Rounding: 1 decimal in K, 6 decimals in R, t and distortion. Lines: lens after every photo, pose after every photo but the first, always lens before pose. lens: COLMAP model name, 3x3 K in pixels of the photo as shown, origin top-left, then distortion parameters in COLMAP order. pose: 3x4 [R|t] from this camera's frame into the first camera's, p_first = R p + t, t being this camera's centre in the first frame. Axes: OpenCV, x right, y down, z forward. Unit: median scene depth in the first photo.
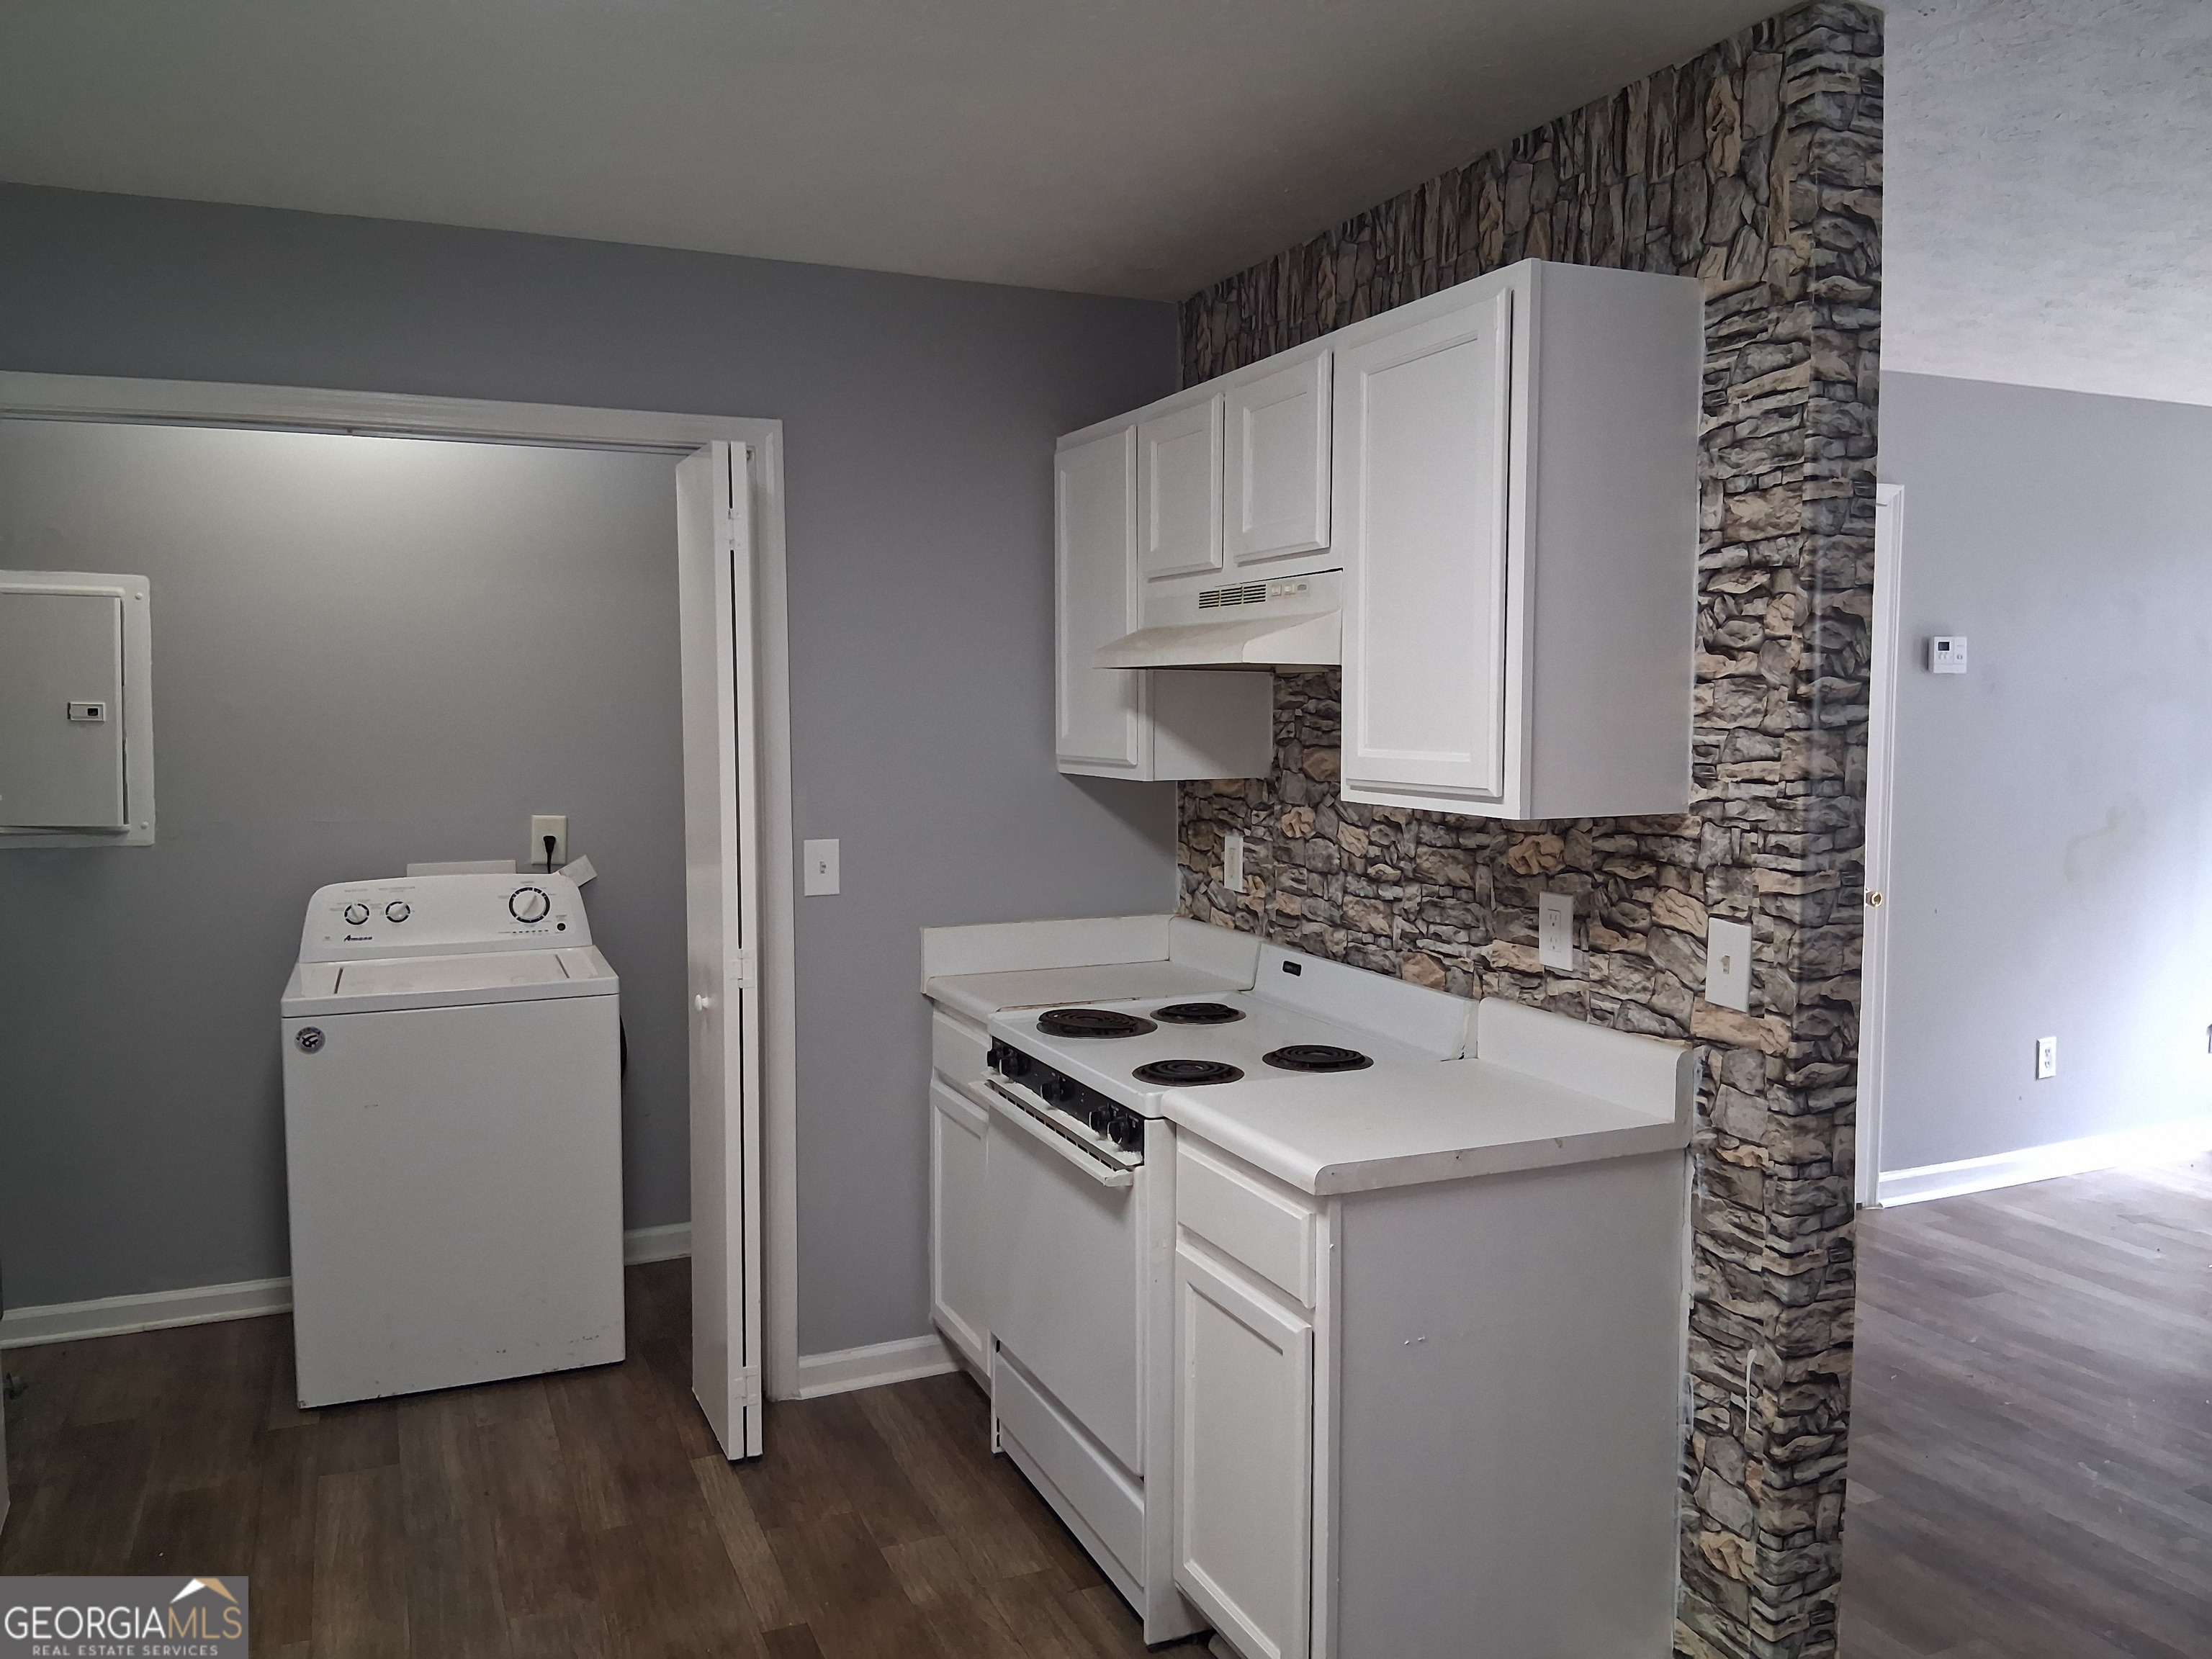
lens RADIAL K [[1670.5, 0, 1106.0], [0, 1670.5, 829.5], [0, 0, 1]] dist [0.152452, -0.258575]
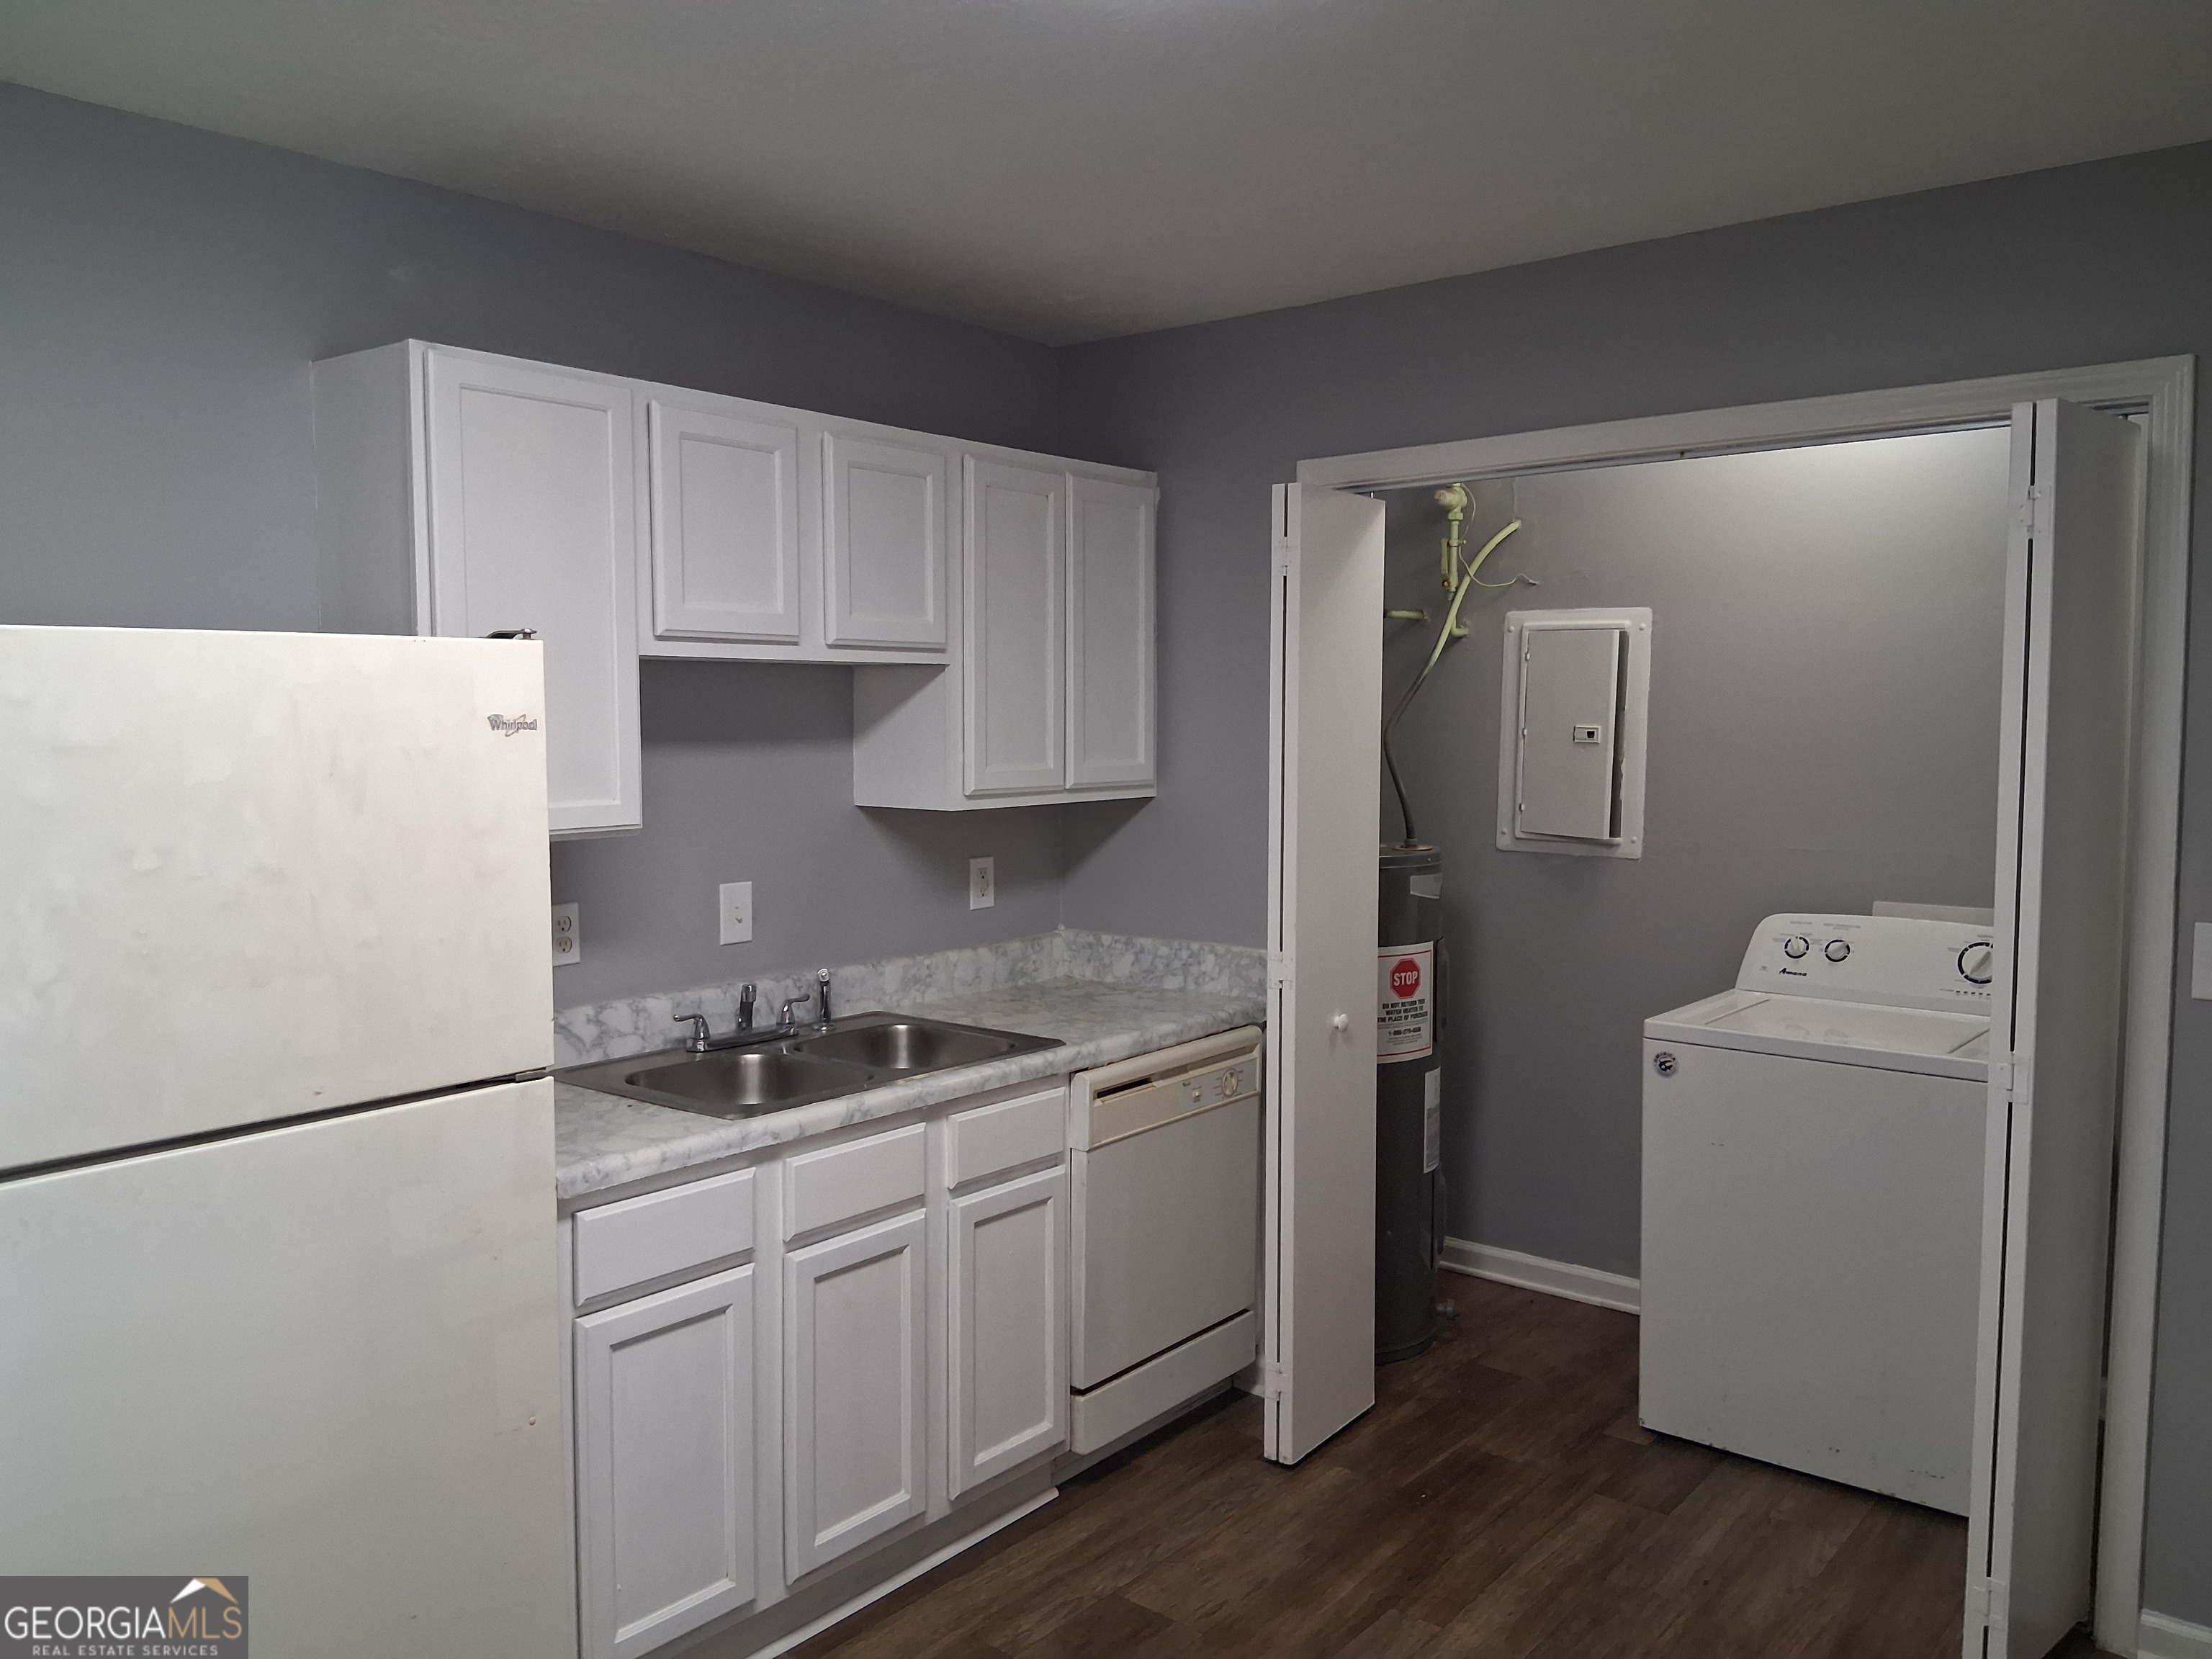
lens RADIAL K [[1670.5, 0, 1106.0], [0, 1670.5, 829.5], [0, 0, 1]] dist [0.152452, -0.258575]
pose [[0.456549, 0.064816, -0.887334, 0.238330], [-0.068938, 0.996921, 0.037352, -0.026639], [0.887024, 0.044118, 0.459611, 0.220733]]
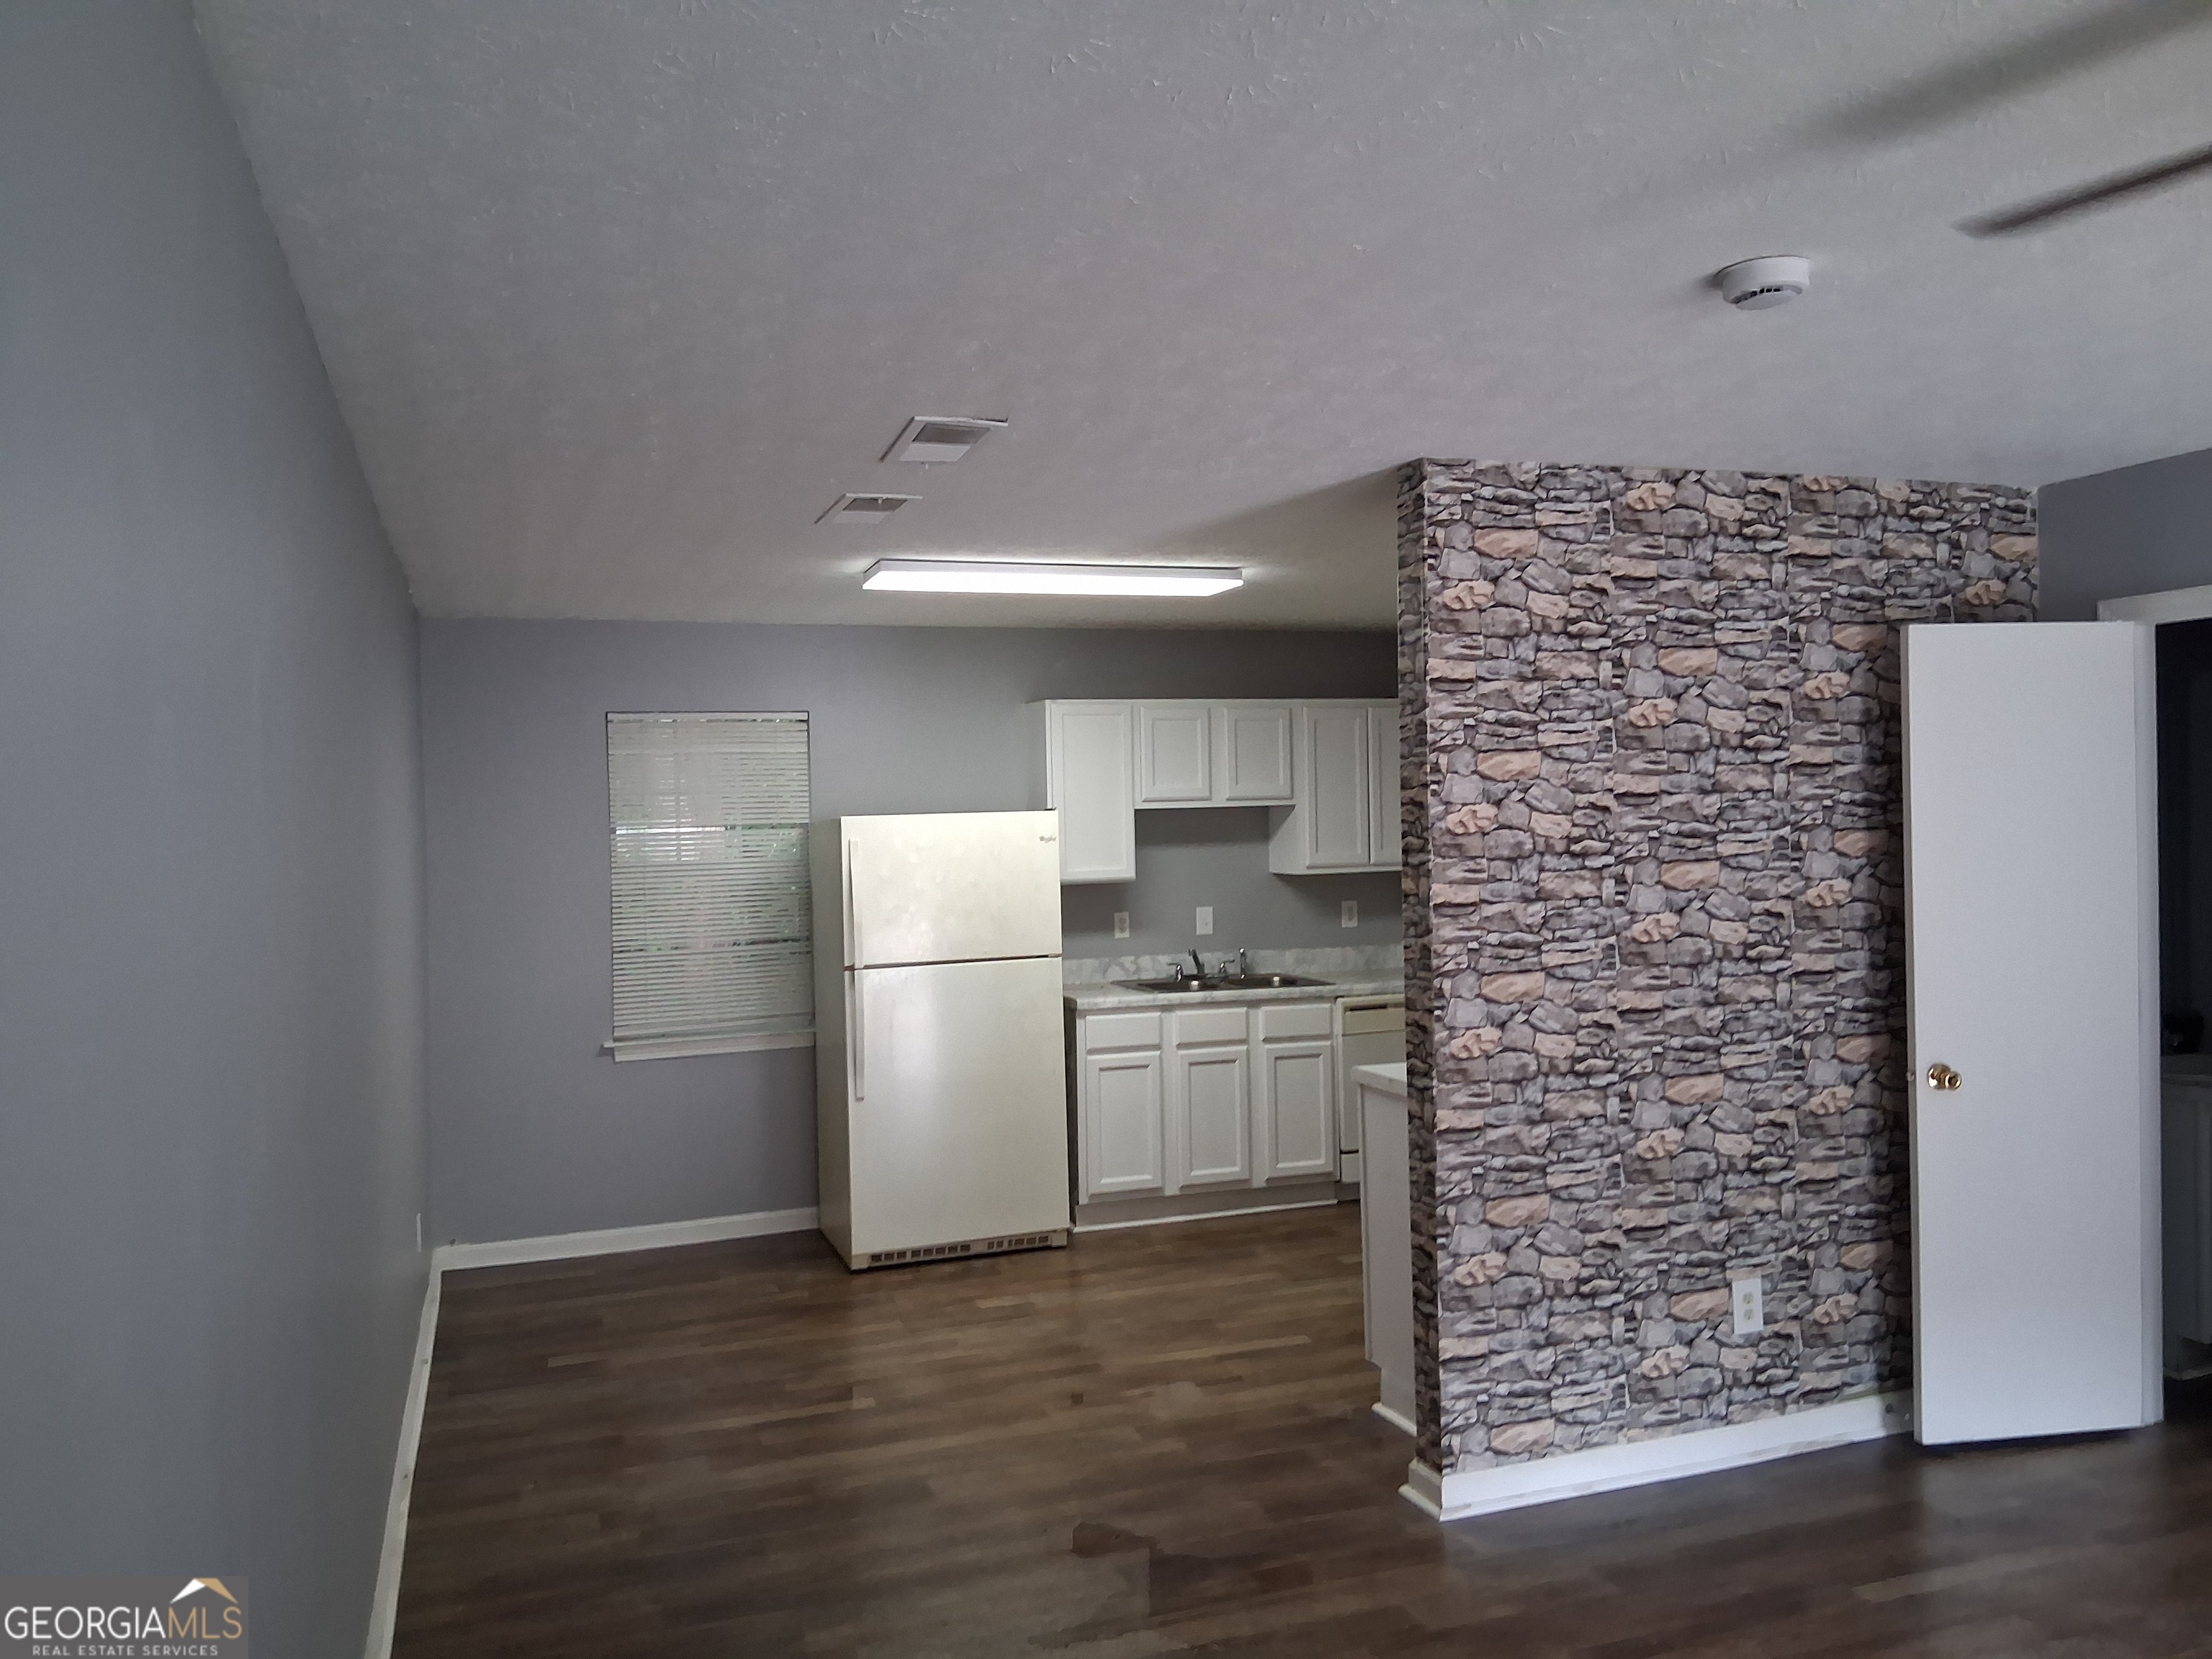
lens RADIAL K [[1670.5, 0, 1106.0], [0, 1670.5, 829.5], [0, 0, 1]] dist [0.152452, -0.258575]
pose [[-0.053866, 0.013437, -0.998458, 0.598244], [-0.057655, 0.998199, 0.016544, -0.040176], [0.996882, 0.058457, -0.052994, 0.296290]]
